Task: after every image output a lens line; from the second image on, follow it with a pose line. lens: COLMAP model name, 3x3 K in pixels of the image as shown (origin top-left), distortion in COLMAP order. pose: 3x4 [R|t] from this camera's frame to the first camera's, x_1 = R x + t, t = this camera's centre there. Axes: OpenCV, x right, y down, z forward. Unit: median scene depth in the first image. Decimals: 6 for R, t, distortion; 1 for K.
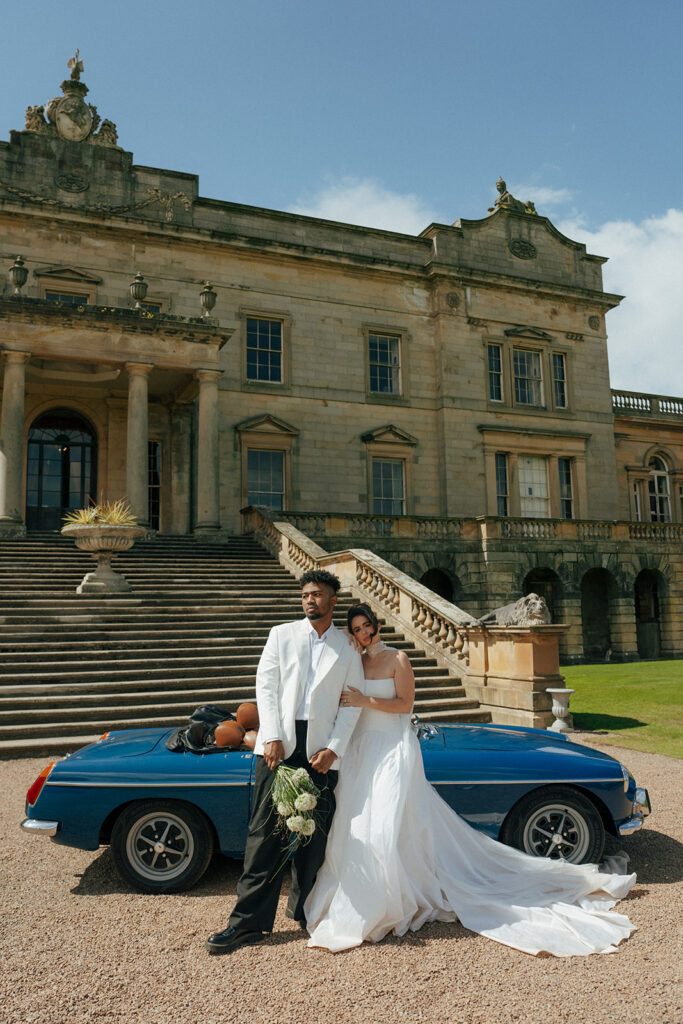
lens RADIAL K [[833.6, 0, 343.5], [0, 833.6, 516.5], [0, 0, 1]] dist [-0.048554, -0.045620]
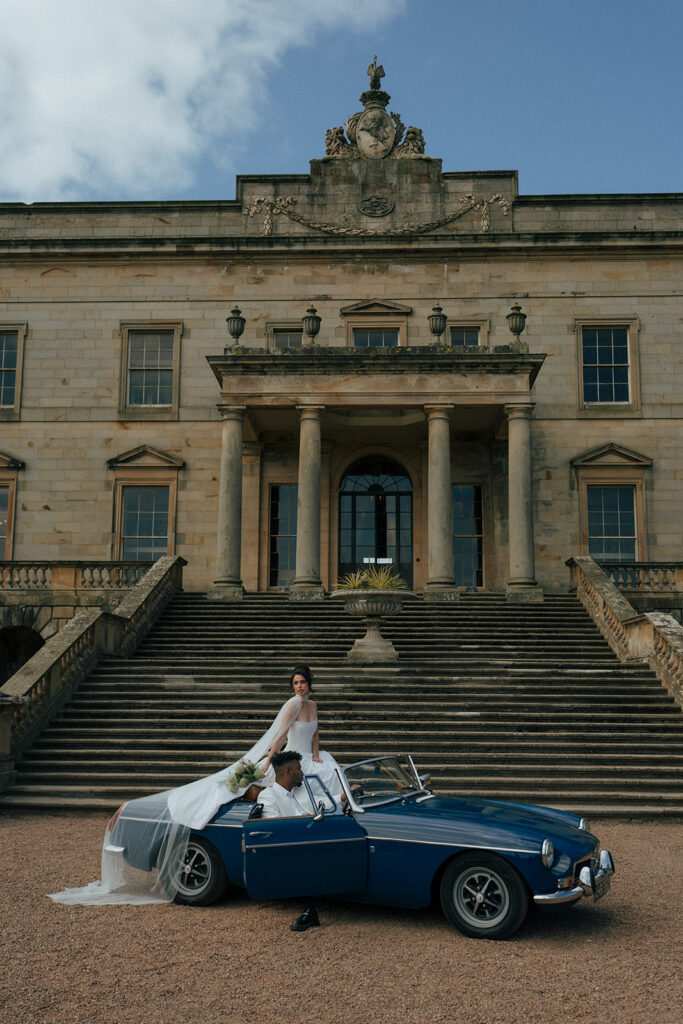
lens RADIAL K [[1063.2, 0, 333.8], [0, 1063.2, 514.7], [0, 0, 1]] dist [0.078723, -0.239494]
pose [[0.897060, -0.044976, -0.439614, 0.133208], [0.029044, 0.998657, -0.042904, -0.014820], [0.440953, 0.025719, 0.897161, -0.078582]]
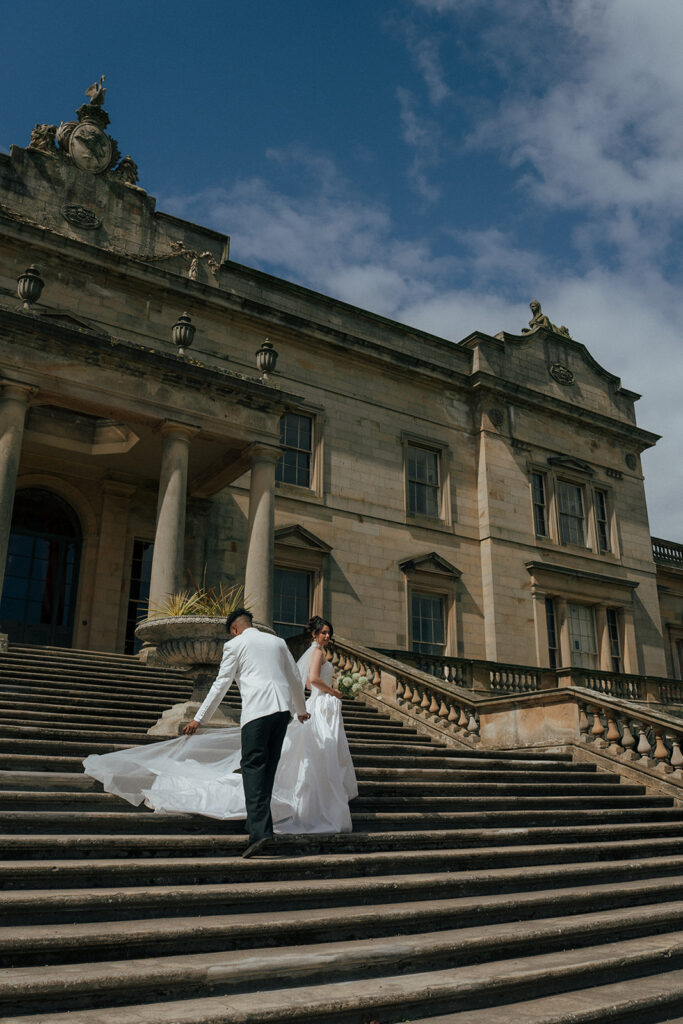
lens RADIAL K [[832.2, 0, 338.7], [0, 832.2, 512.8], [0, 0, 1]] dist [-0.045738, -0.060475]
pose [[0.986427, 0.077463, 0.144778, -0.176526], [-0.045485, 0.976131, -0.212365, 0.033999], [-0.157773, 0.202898, 0.966406, 0.242099]]
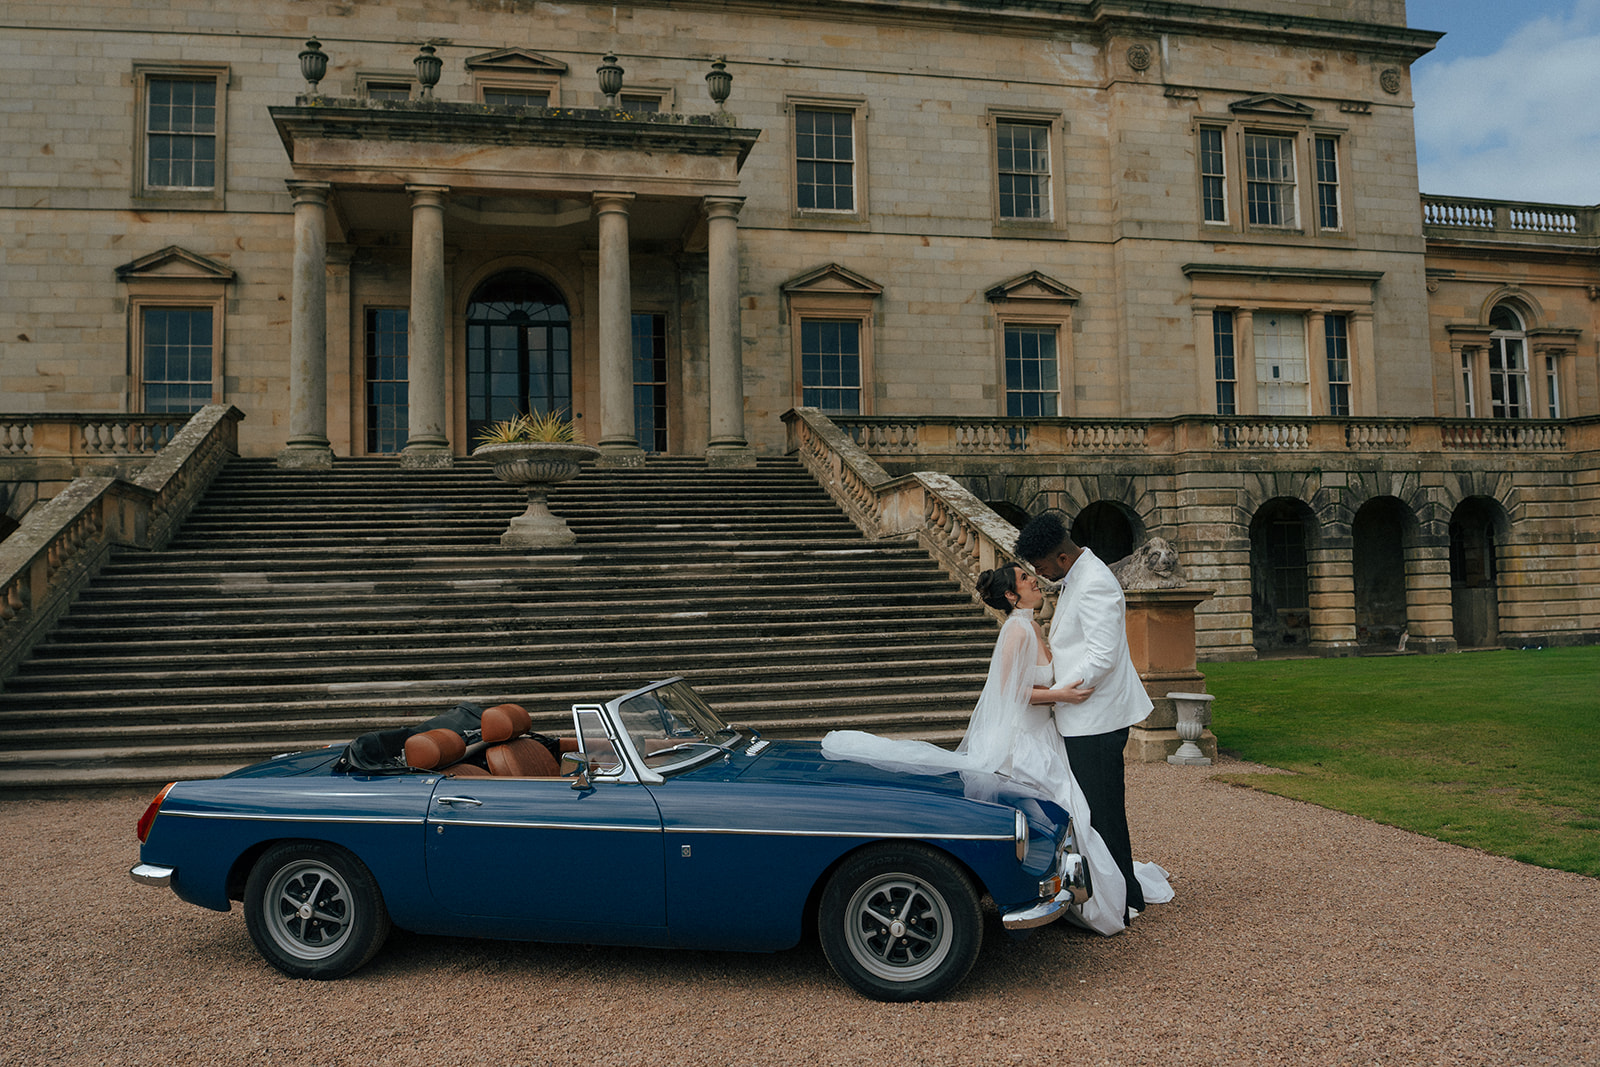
lens RADIAL K [[1302.4, 0, 792.7], [0, 1302.4, 531.4], [0, 0, 1]] dist [-0.048554, -0.045620]
pose [[0.982487, -0.013374, -0.185850, 0.064119], [0.028128, 0.996636, 0.076981, 0.003577], [0.184195, -0.080860, 0.979558, 0.011063]]
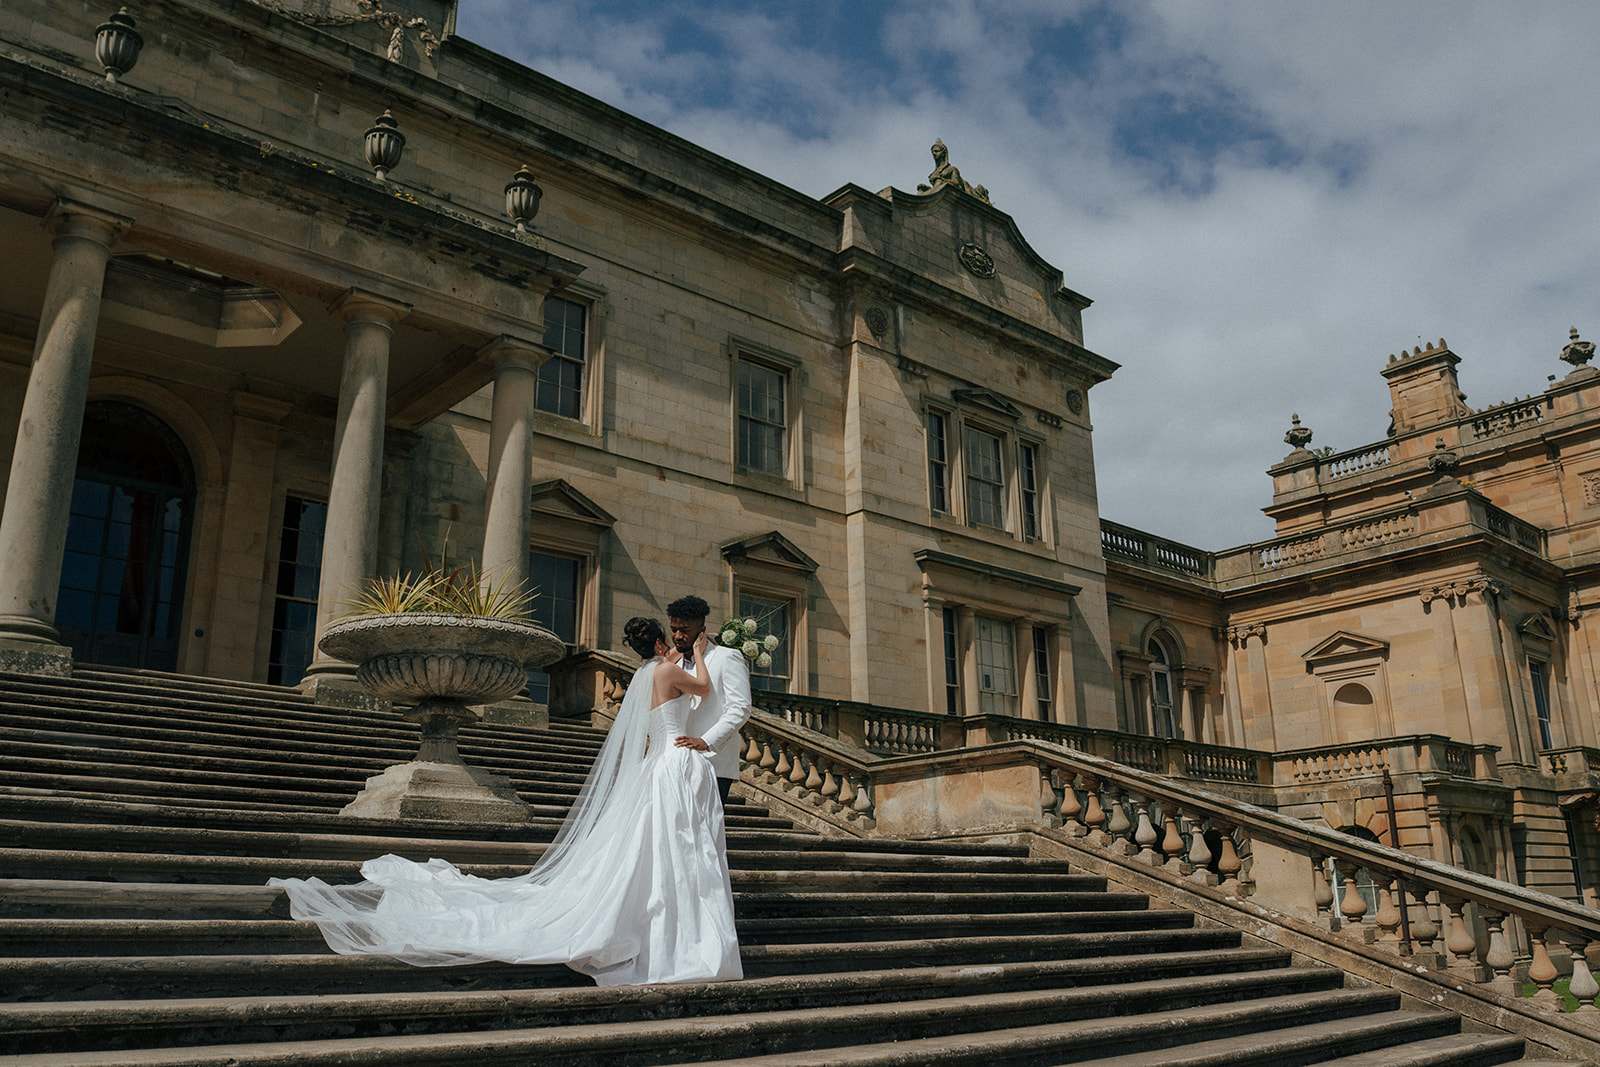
lens RADIAL K [[1302.4, 0, 792.7], [0, 1302.4, 531.4], [0, 0, 1]] dist [-0.048554, -0.045620]
pose [[0.949931, 0.096647, 0.297136, -0.193789], [-0.044227, 0.982976, -0.178333, 0.037487], [-0.309313, 0.156263, 0.938034, 0.270939]]
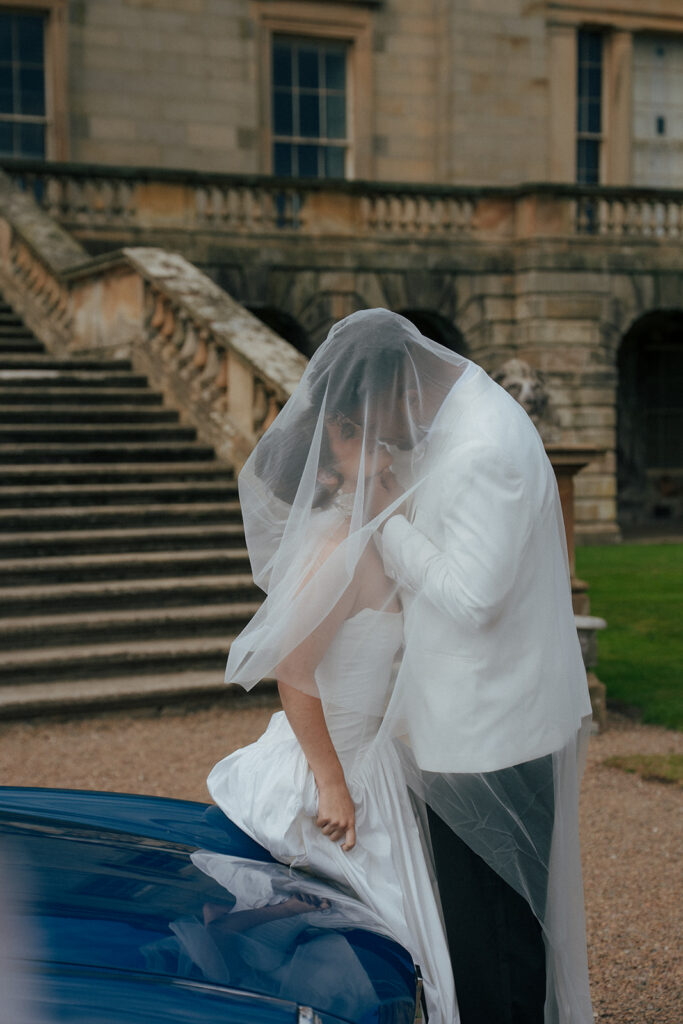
lens RADIAL K [[1776.8, 0, 341.5], [0, 1776.8, 512.0], [0, 0, 1]] dist [0.458723, -1.942227]
pose [[0.999812, 0.007033, 0.018067, 0.061073], [-0.009946, 0.985985, 0.166540, 0.012298], [-0.016643, -0.166688, 0.985869, 0.091228]]
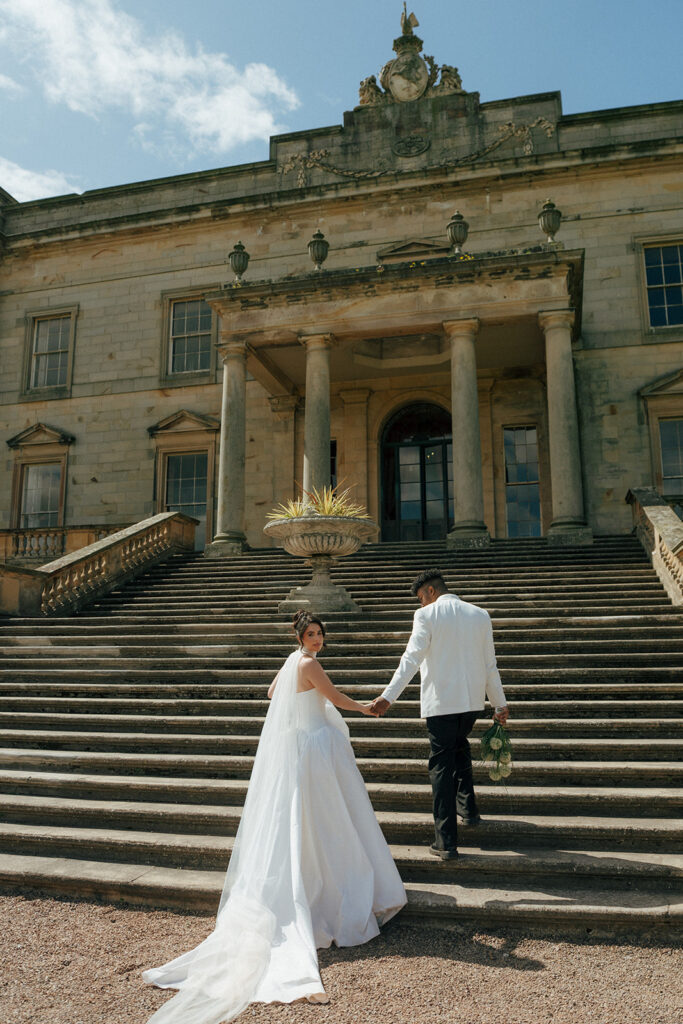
lens RADIAL K [[832.2, 0, 338.7], [0, 832.2, 512.8], [0, 0, 1]] dist [-0.045738, -0.060475]
pose [[0.788855, -0.093567, -0.607415, 0.099852], [0.064782, 0.995496, -0.069214, 0.033752], [0.611155, 0.015250, 0.791364, 0.270117]]
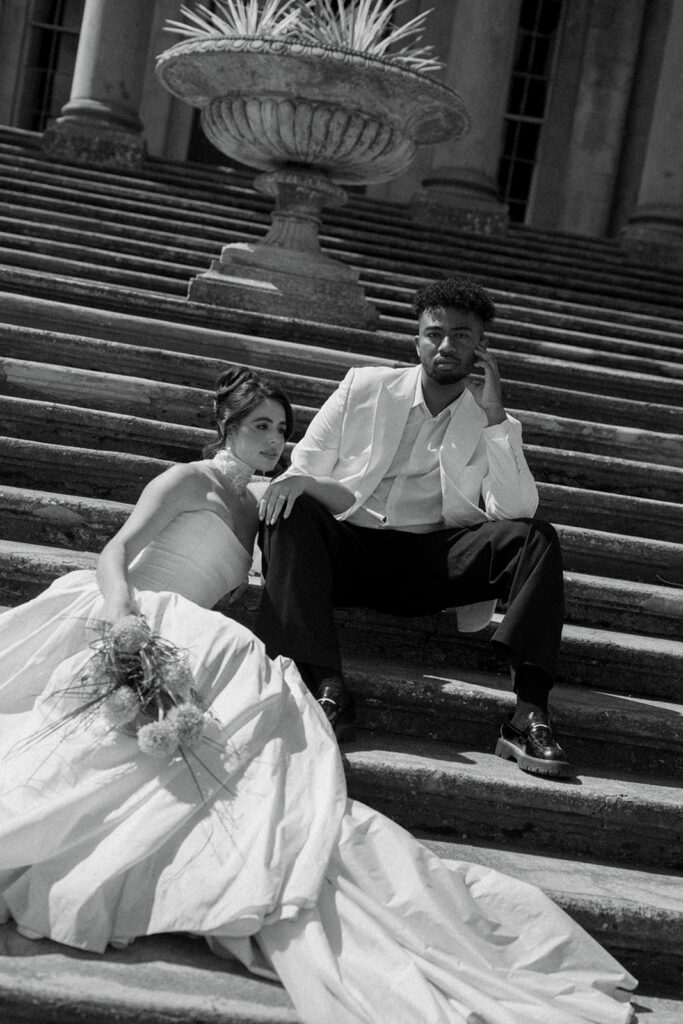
lens RADIAL K [[1458.8, 0, 358.1], [0, 1458.8, 476.0], [0, 0, 1]] dist [0.130118, -0.004265]
pose [[0.935514, 0.173604, -0.307692, -0.068194], [-0.140166, 0.981845, 0.127804, 0.045775], [0.324294, -0.076434, 0.942863, 0.341652]]
